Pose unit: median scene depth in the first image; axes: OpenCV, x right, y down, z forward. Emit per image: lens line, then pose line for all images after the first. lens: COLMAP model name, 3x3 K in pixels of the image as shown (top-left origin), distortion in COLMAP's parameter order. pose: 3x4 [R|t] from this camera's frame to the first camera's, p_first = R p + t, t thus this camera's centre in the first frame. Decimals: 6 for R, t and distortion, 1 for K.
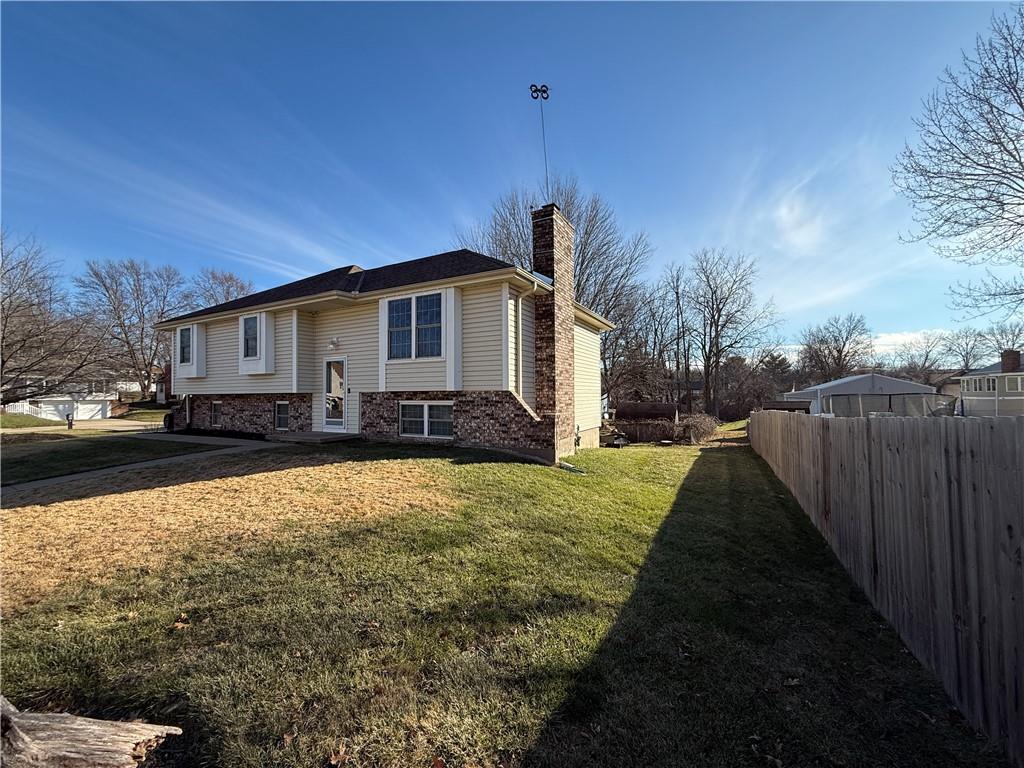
lens RADIAL K [[407.4, 0, 512.0], [0, 407.4, 384.0], [0, 0, 1]] dist [-0.000224, 0.000000]
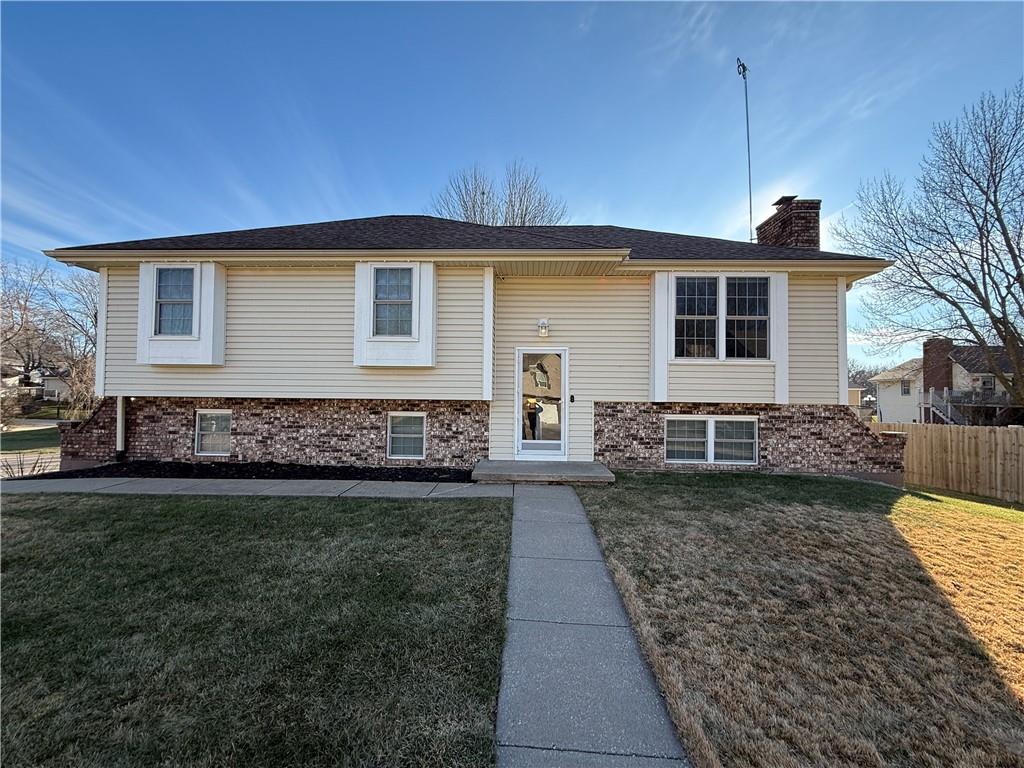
lens RADIAL K [[419.3, 0, 512.0], [0, 419.3, 384.0], [0, 0, 1]] dist [-0.000520, 0.000013]
pose [[0.895417, 0.034060, 0.443923, -0.897780], [-0.031076, 0.999419, -0.013998, 0.005472], [-0.444142, -0.001262, 0.895955, 0.468504]]
